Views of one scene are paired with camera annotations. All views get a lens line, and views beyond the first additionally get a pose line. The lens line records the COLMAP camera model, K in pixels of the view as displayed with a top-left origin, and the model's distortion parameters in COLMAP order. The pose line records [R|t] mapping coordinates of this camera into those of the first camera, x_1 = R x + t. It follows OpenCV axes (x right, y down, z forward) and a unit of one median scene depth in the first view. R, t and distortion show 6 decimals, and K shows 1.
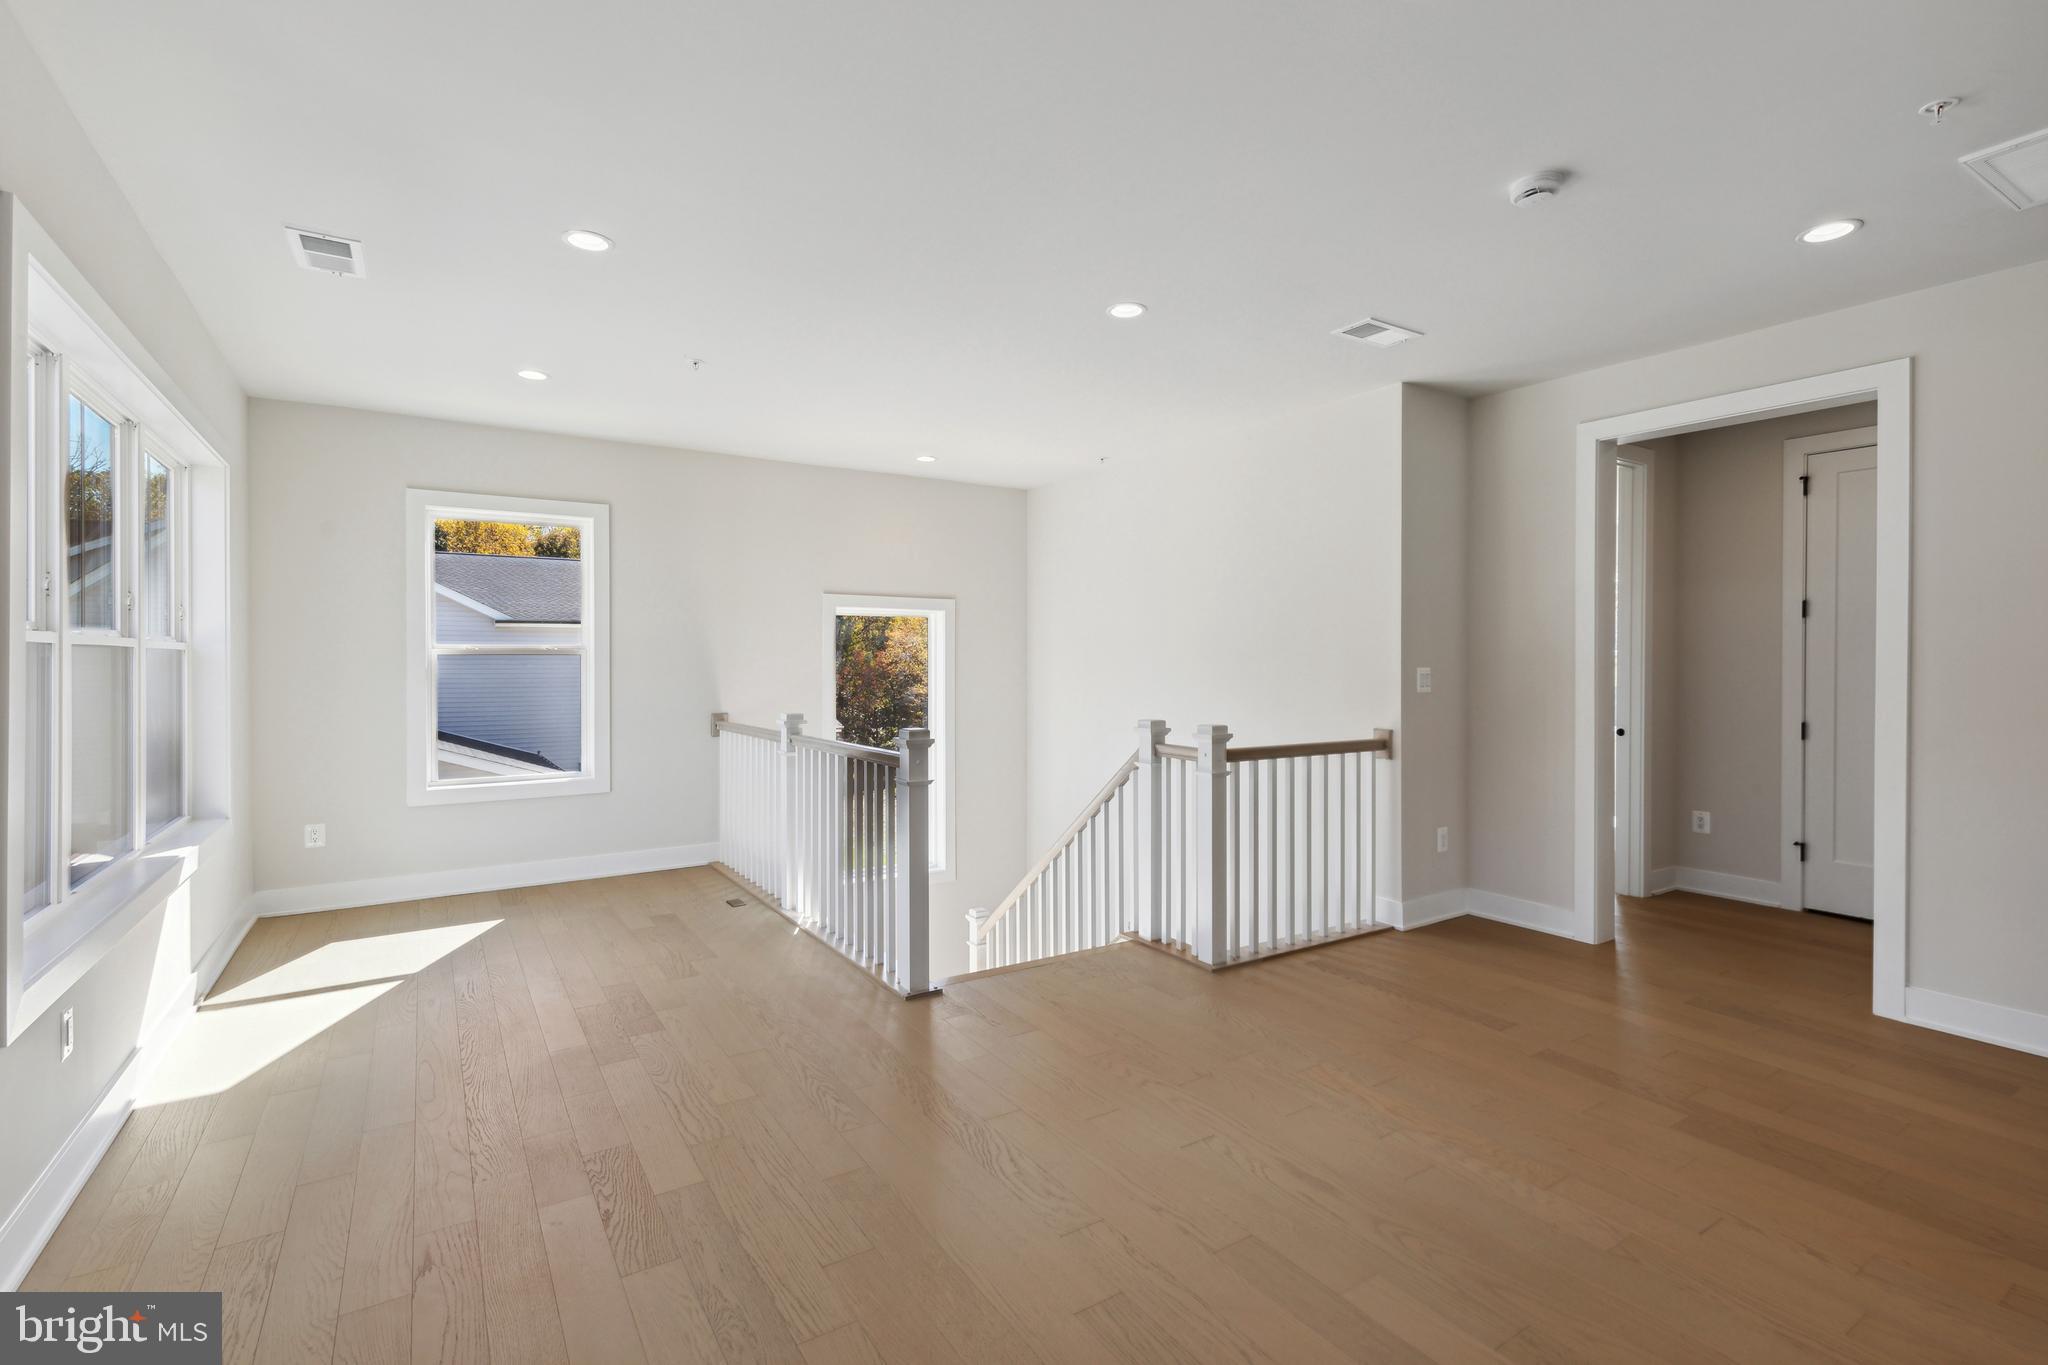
lens RADIAL K [[919.9, 0, 1028.1], [0, 919.9, 669.5], [0, 0, 1]] dist [0.003444, 0.000065]
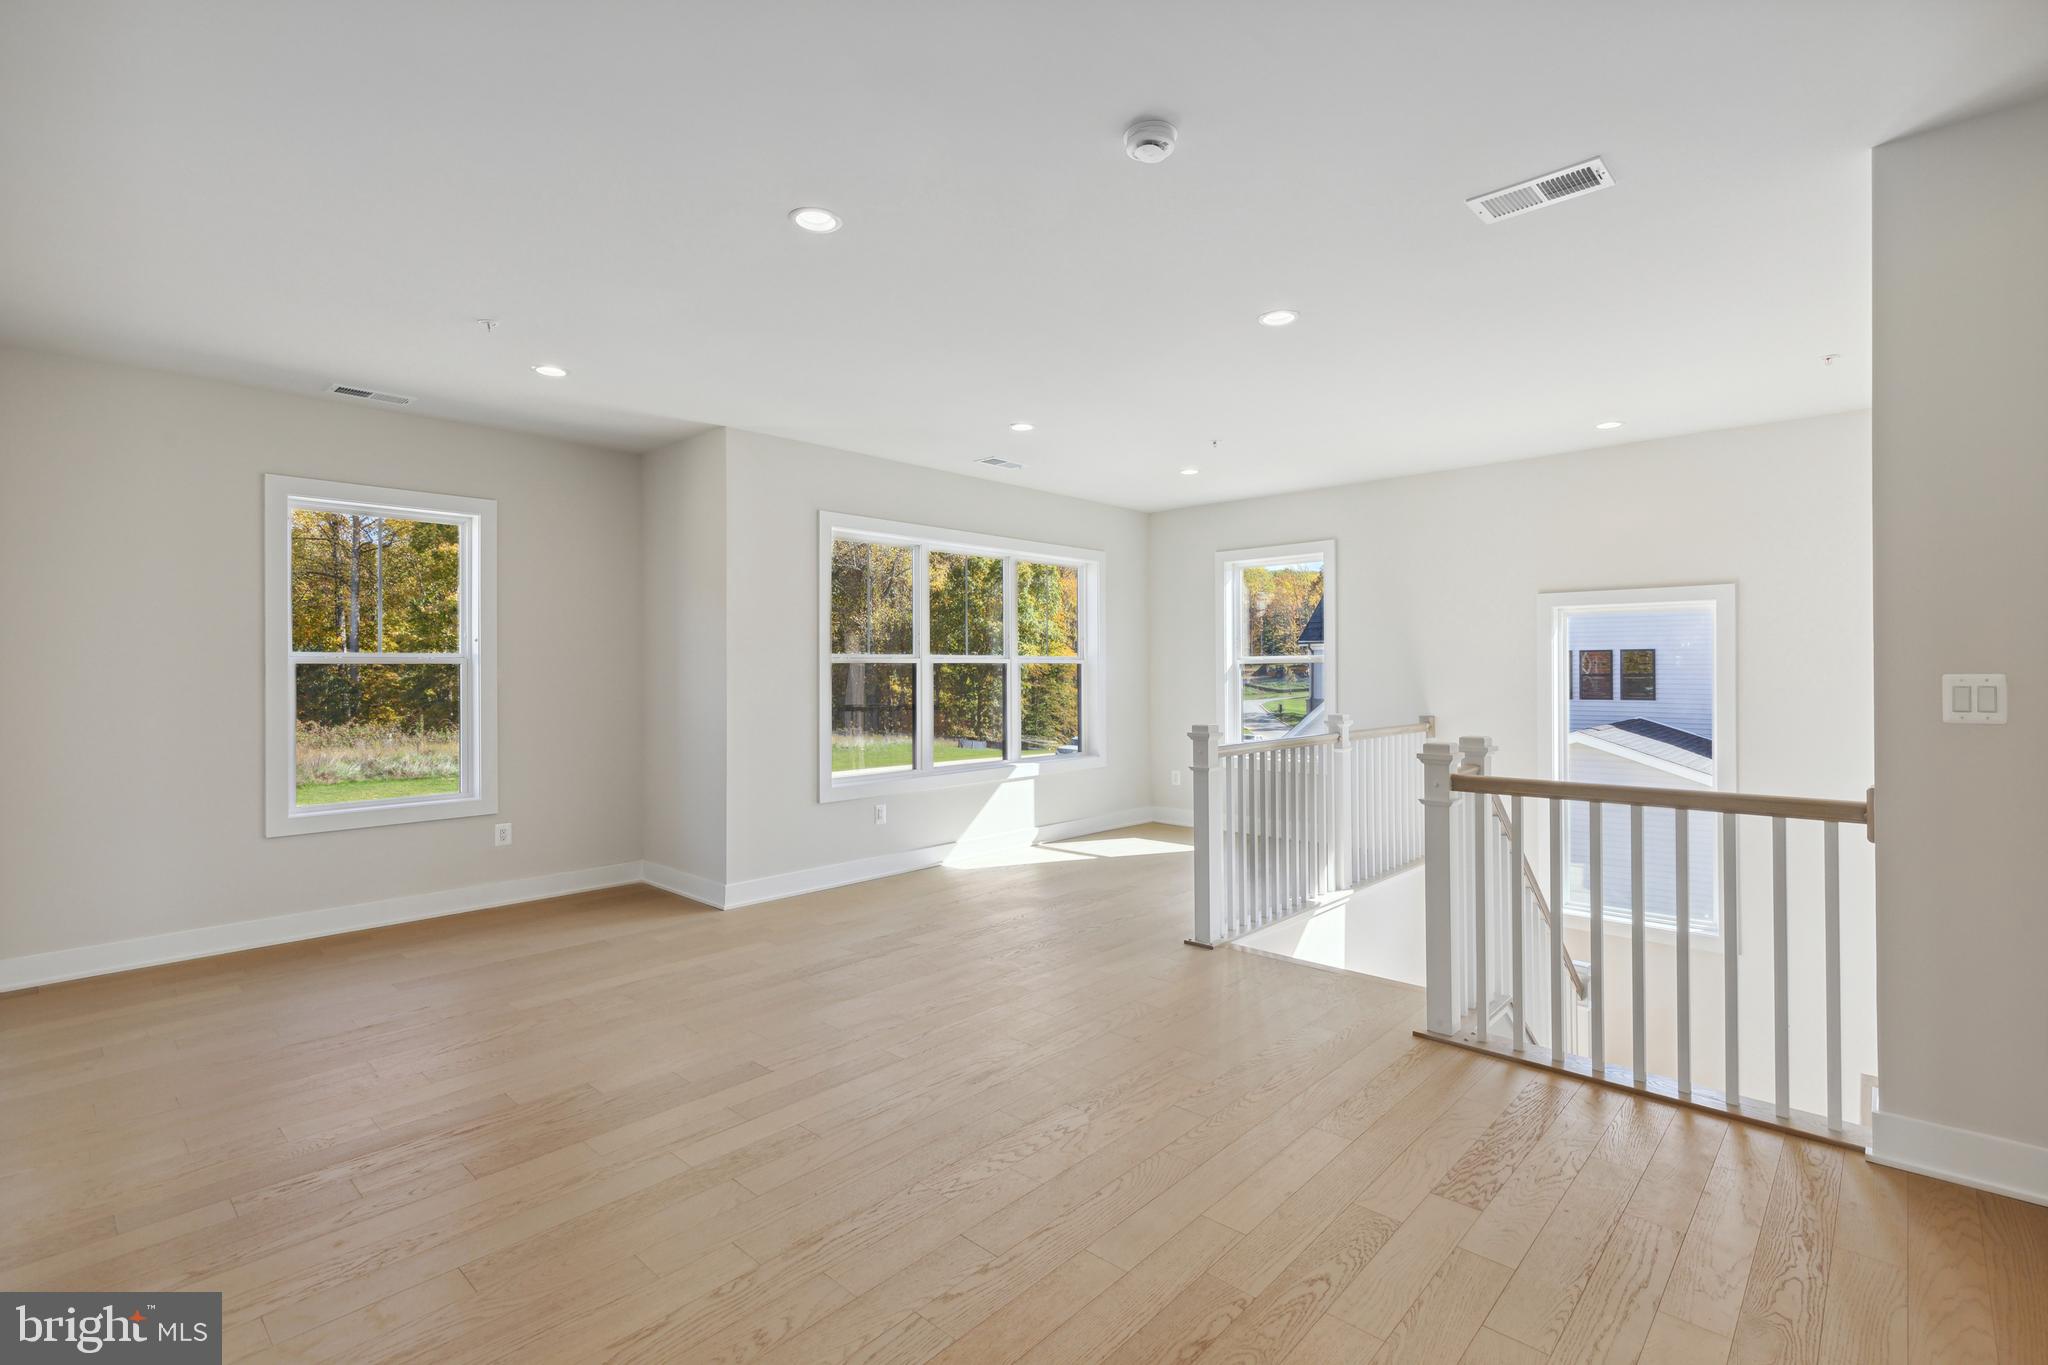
lens RADIAL K [[940.5, 0, 1038.8], [0, 940.5, 676.0], [0, 0, 1]] dist [0.009646, -0.000523]
pose [[0.249730, 0.000934, -0.968315, 0.930820], [0.000188, 0.999999, 0.001013, -0.001162], [0.968316, -0.000435, 0.249729, 0.438242]]
